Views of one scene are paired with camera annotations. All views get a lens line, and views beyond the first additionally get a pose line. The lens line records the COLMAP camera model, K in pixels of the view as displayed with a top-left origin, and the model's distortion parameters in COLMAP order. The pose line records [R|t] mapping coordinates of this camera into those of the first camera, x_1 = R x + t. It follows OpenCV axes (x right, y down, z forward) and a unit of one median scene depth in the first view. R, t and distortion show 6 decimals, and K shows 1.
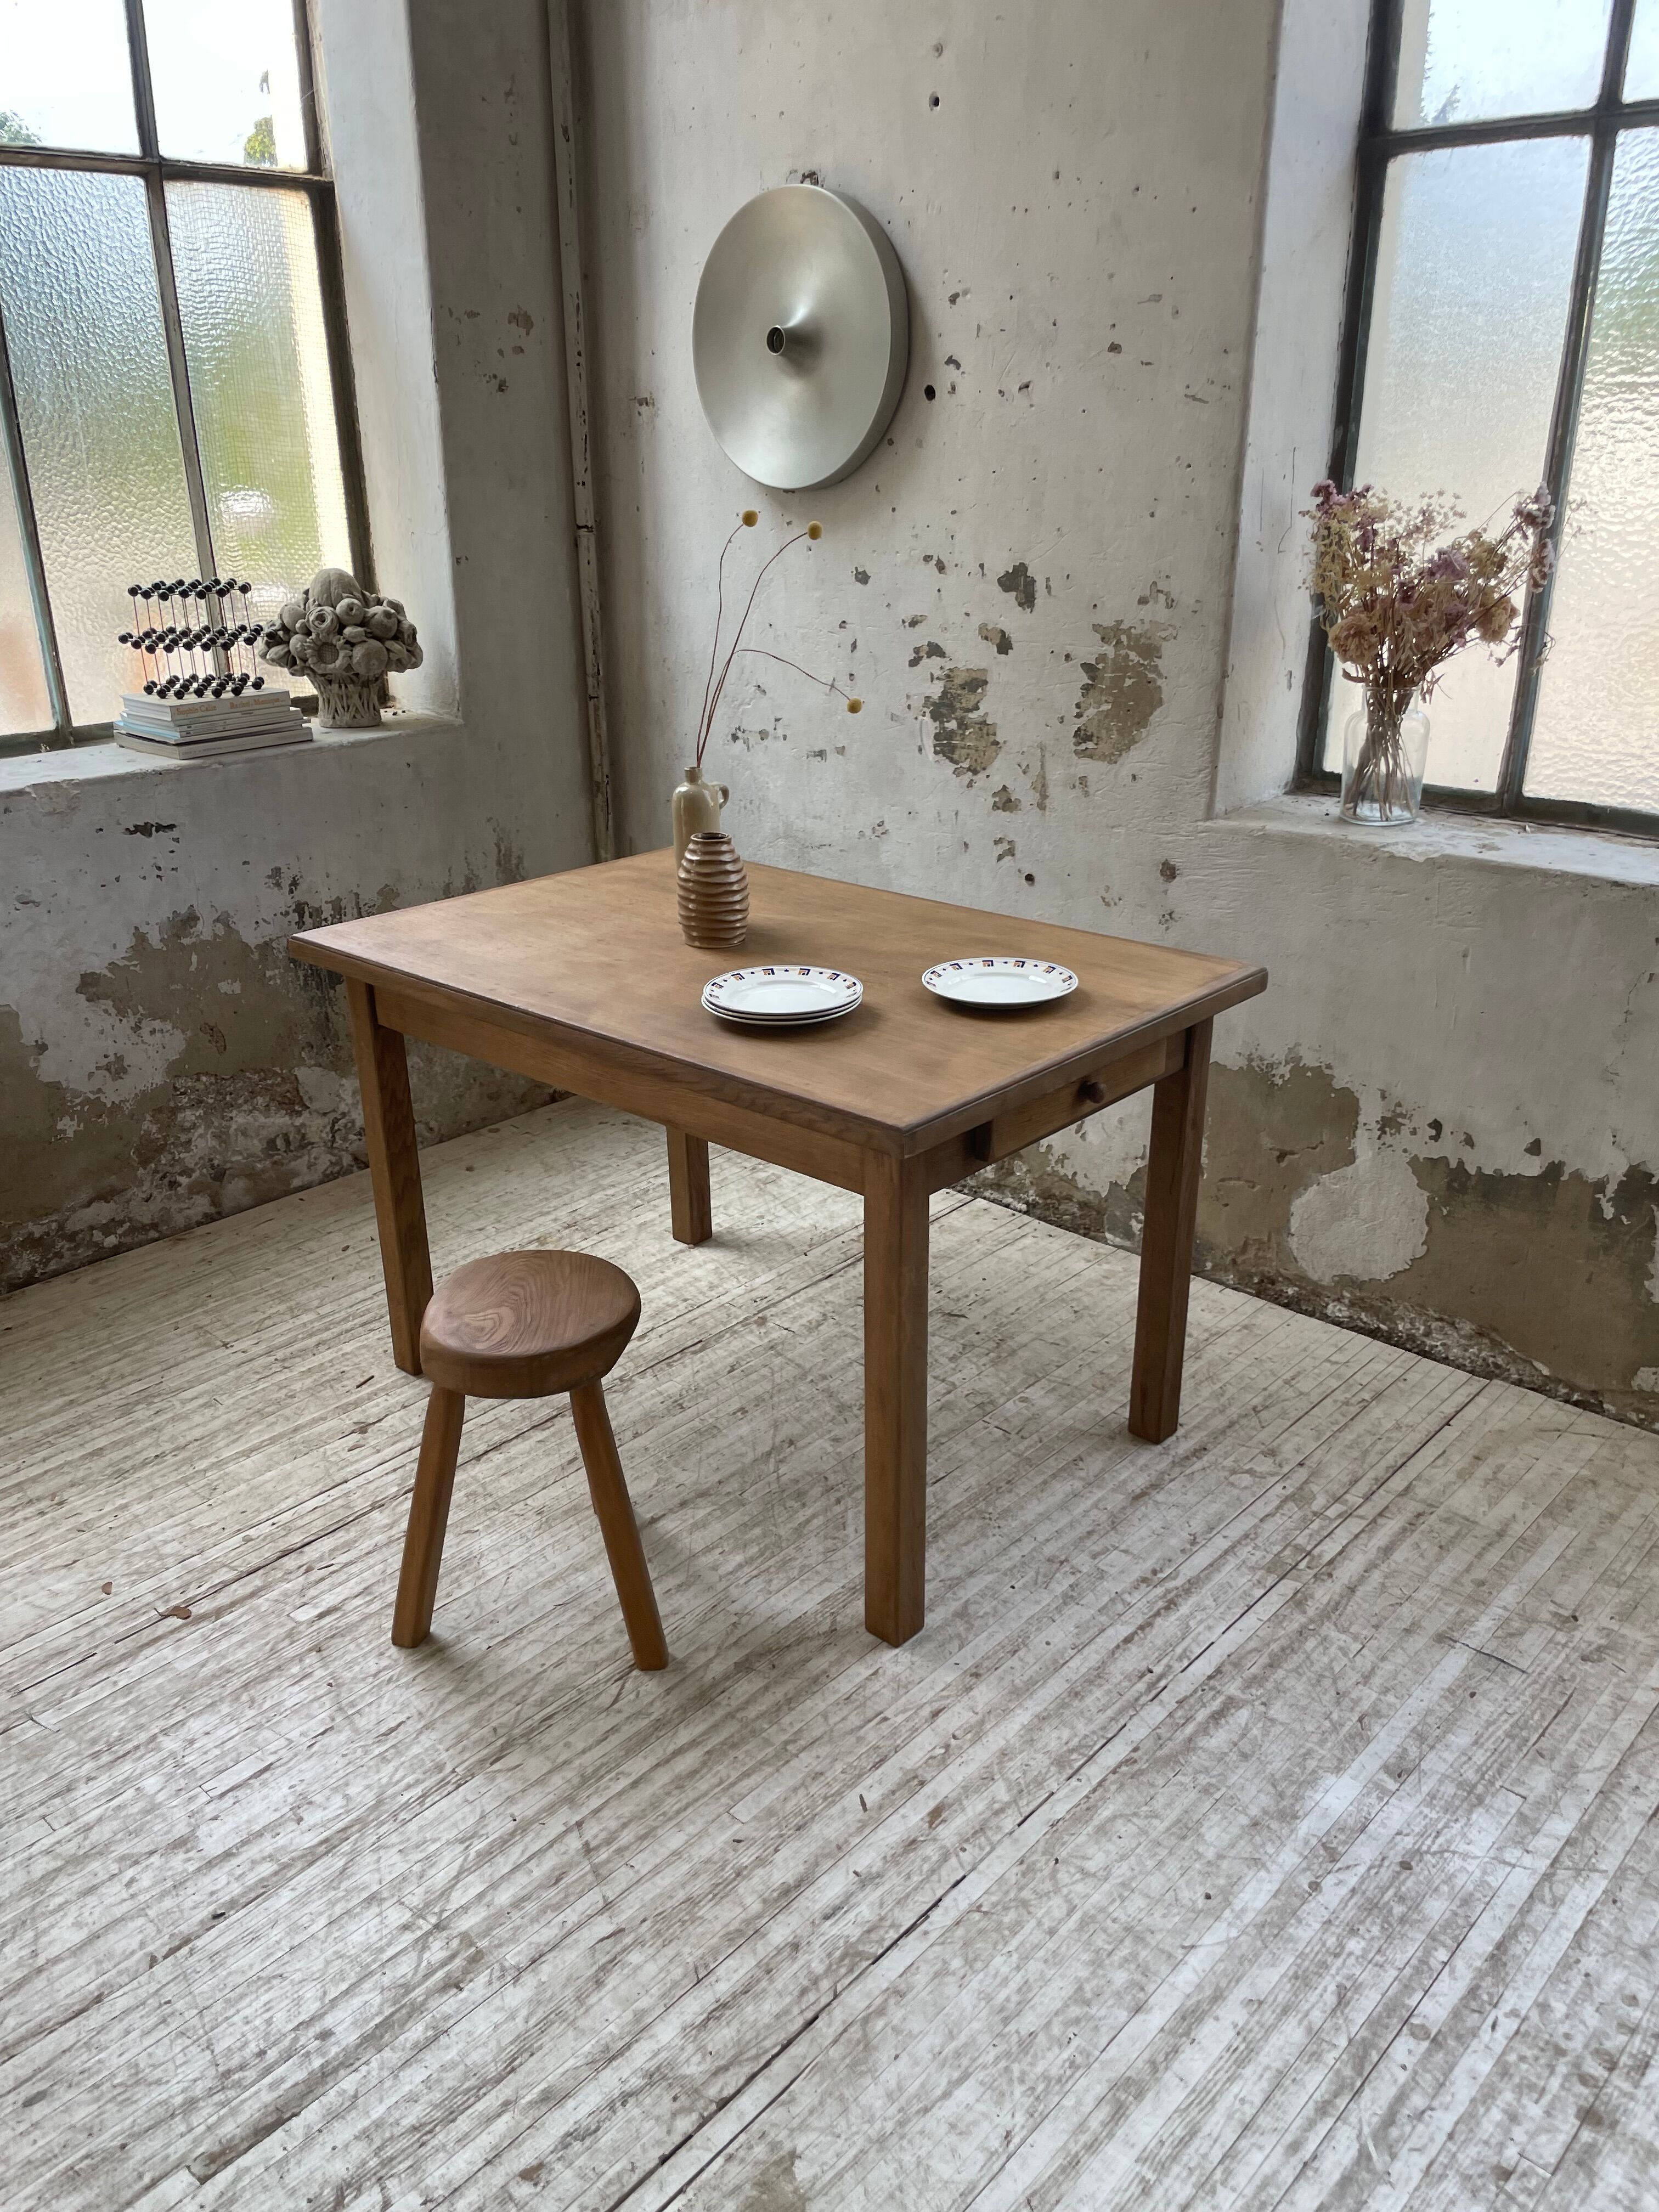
lens RADIAL K [[1686.6, 0, 816.4], [0, 1686.6, 1122.1], [0, 0, 1]] dist [0.086470, -0.119910]
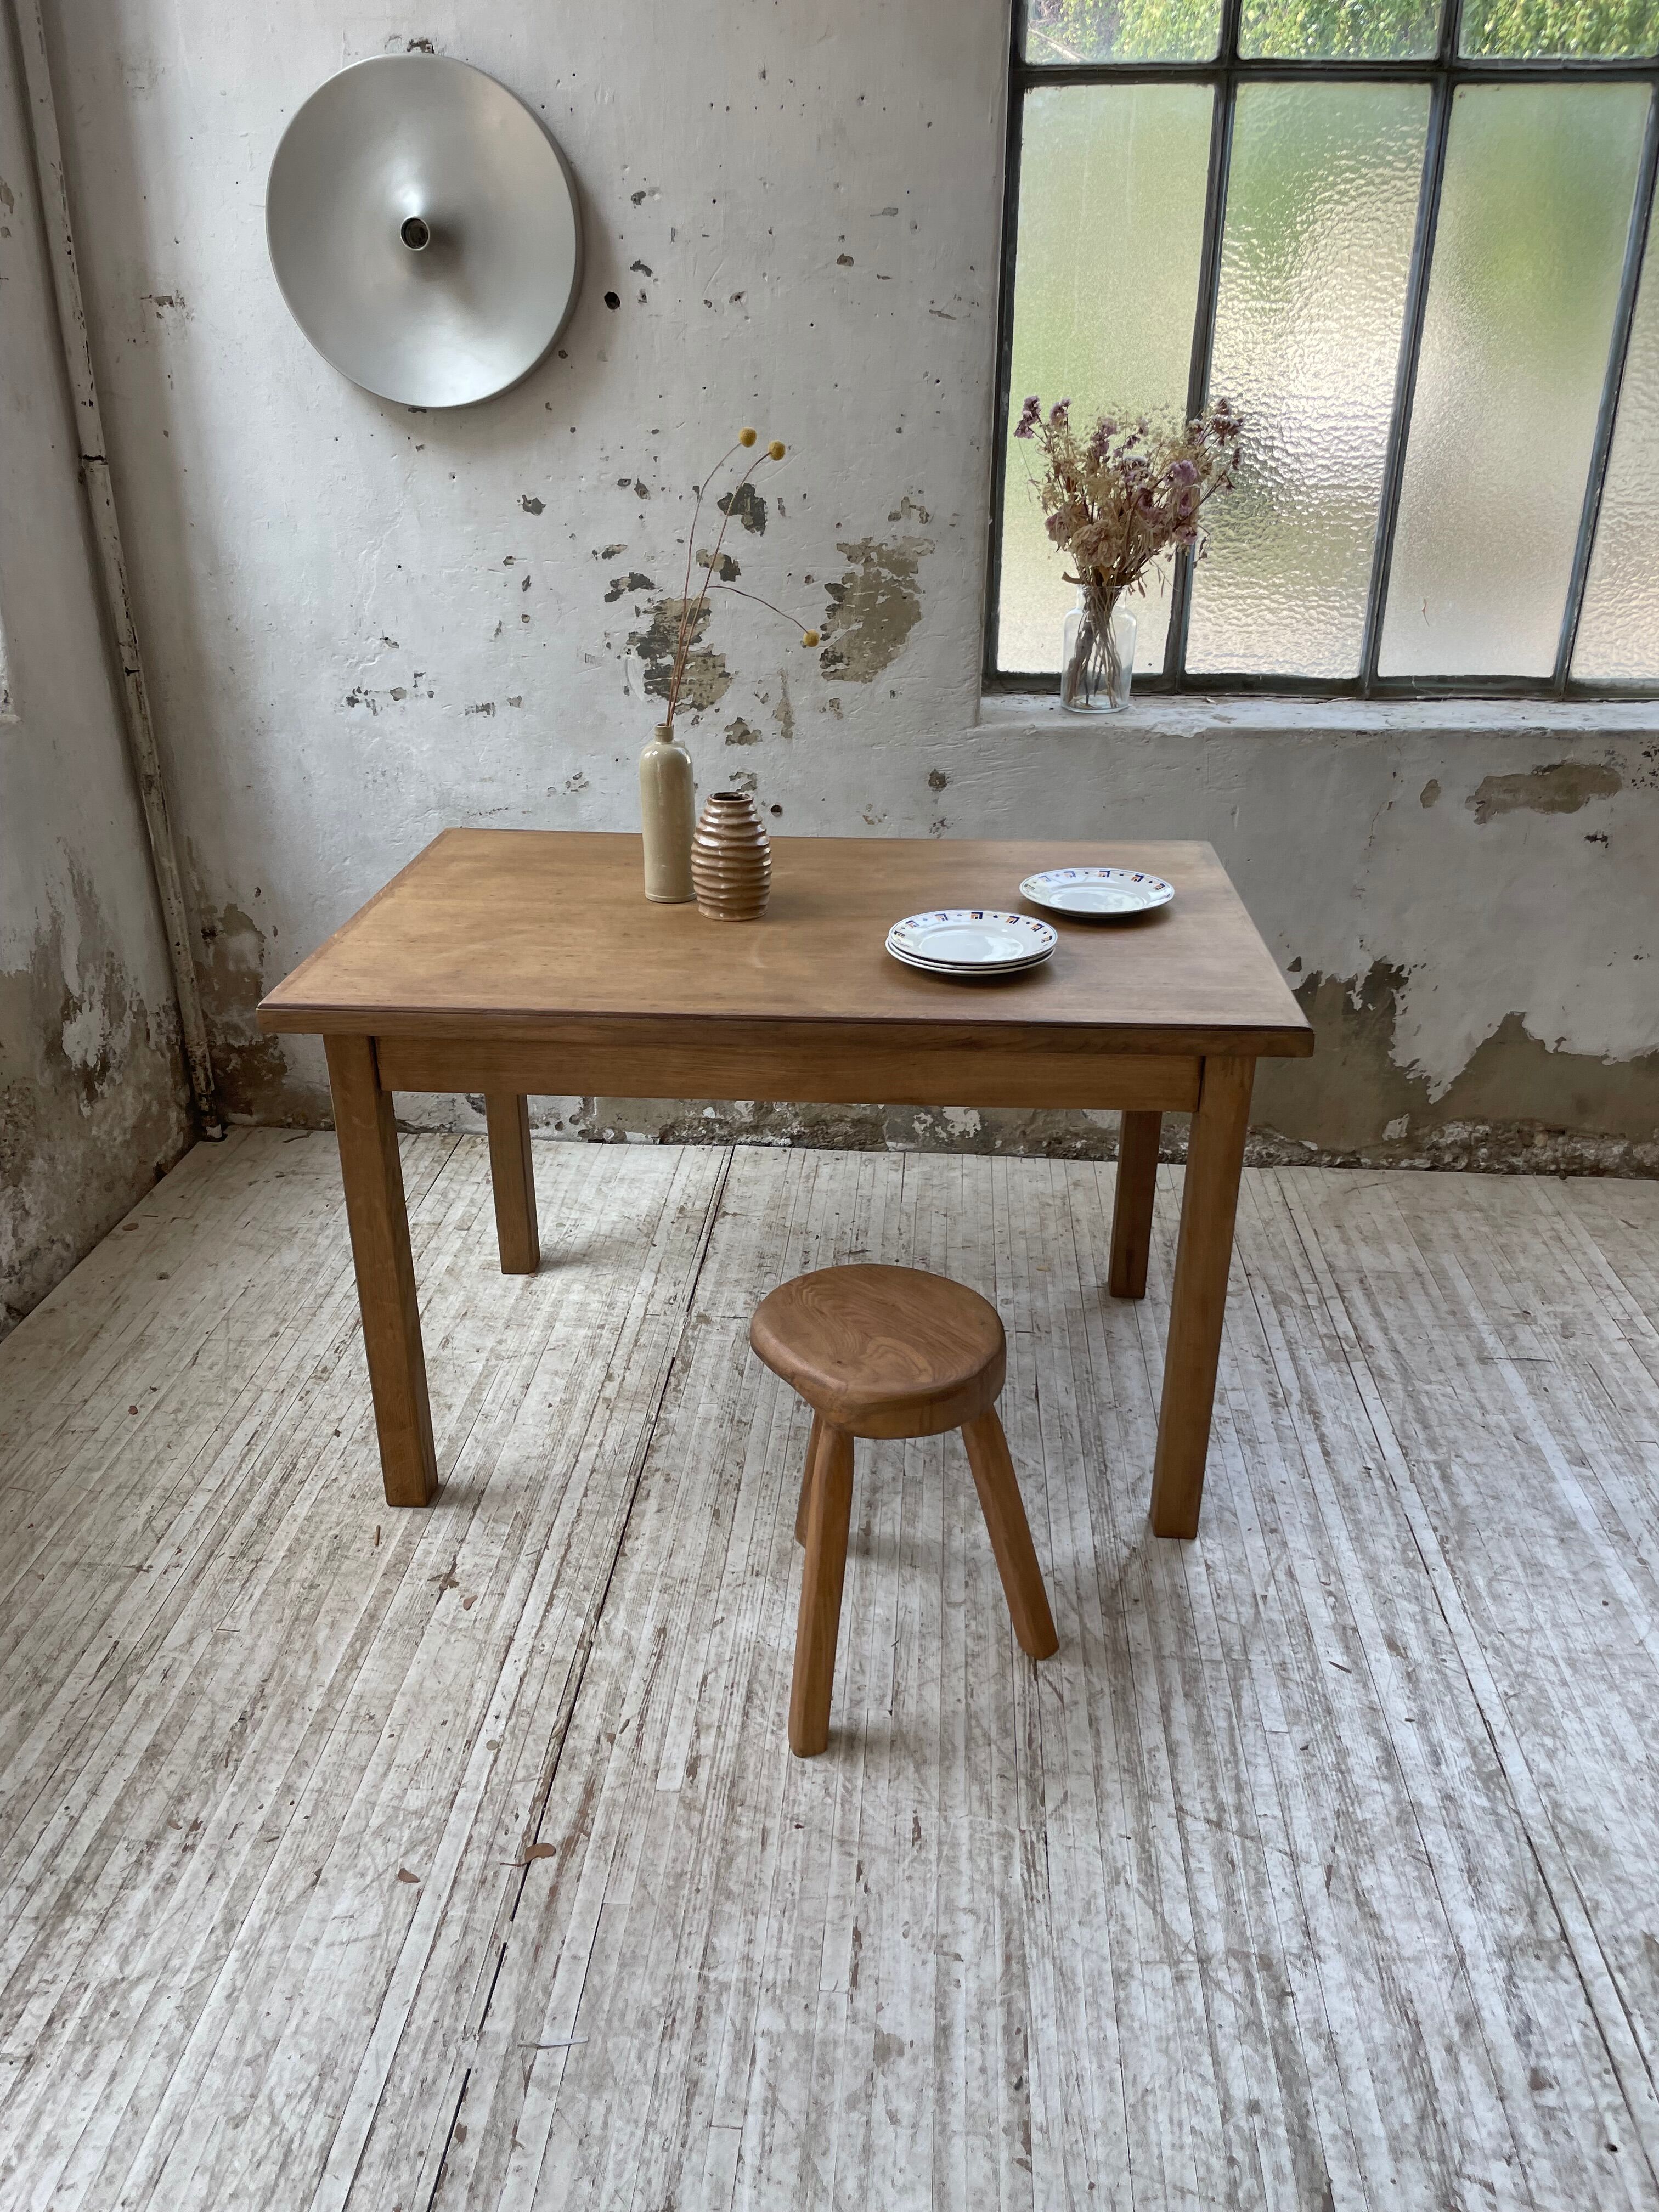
lens RADIAL K [[1686.6, 0, 810.6], [0, 1686.6, 1122.5], [0, 0, 1]] dist [0.086470, -0.119910]
pose [[0.788546, -0.245113, 0.564017, -0.530402], [0.223911, 0.968618, 0.107900, -0.080703], [-0.572765, 0.041206, 0.818684, 0.222274]]
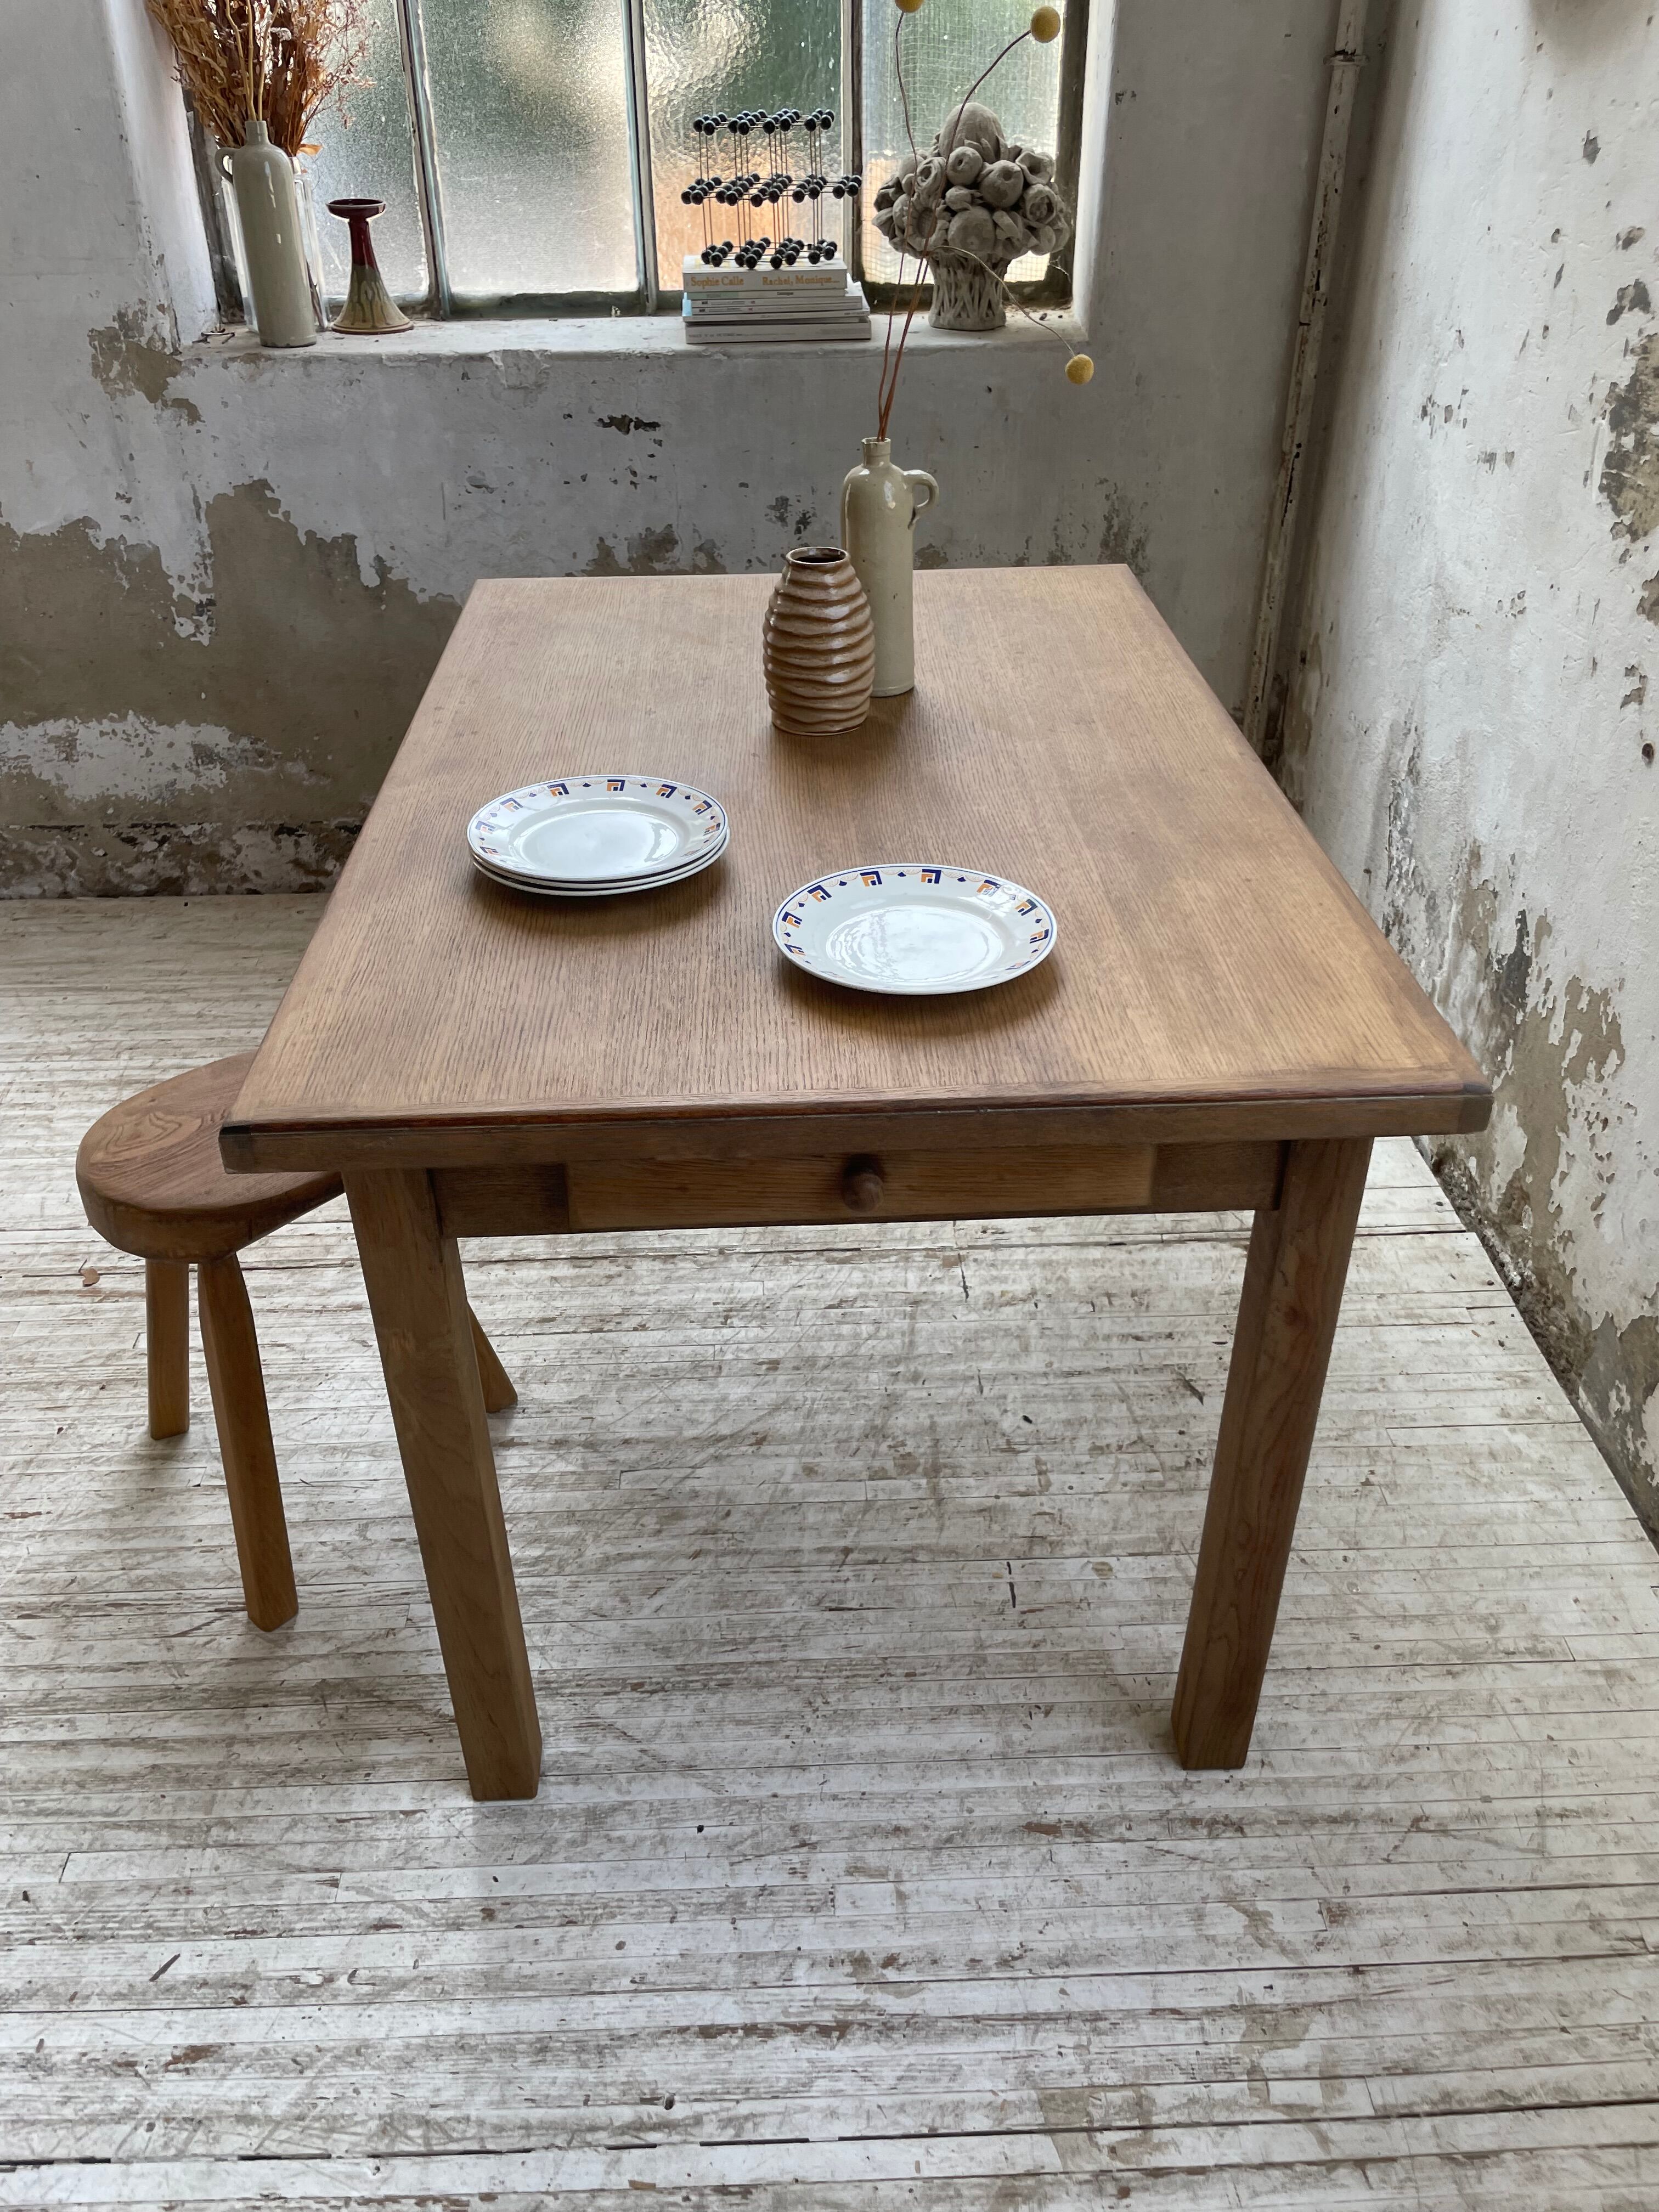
lens RADIAL K [[1687.6, 0, 828.1], [0, 1687.6, 1081.8], [0, 0, 1]] dist [0.083581, -0.117074]
pose [[0.702383, 0.382871, -0.600057, 0.362292], [-0.264395, 0.923035, 0.279467, -0.151489], [0.660873, -0.037641, 0.749553, 0.473774]]
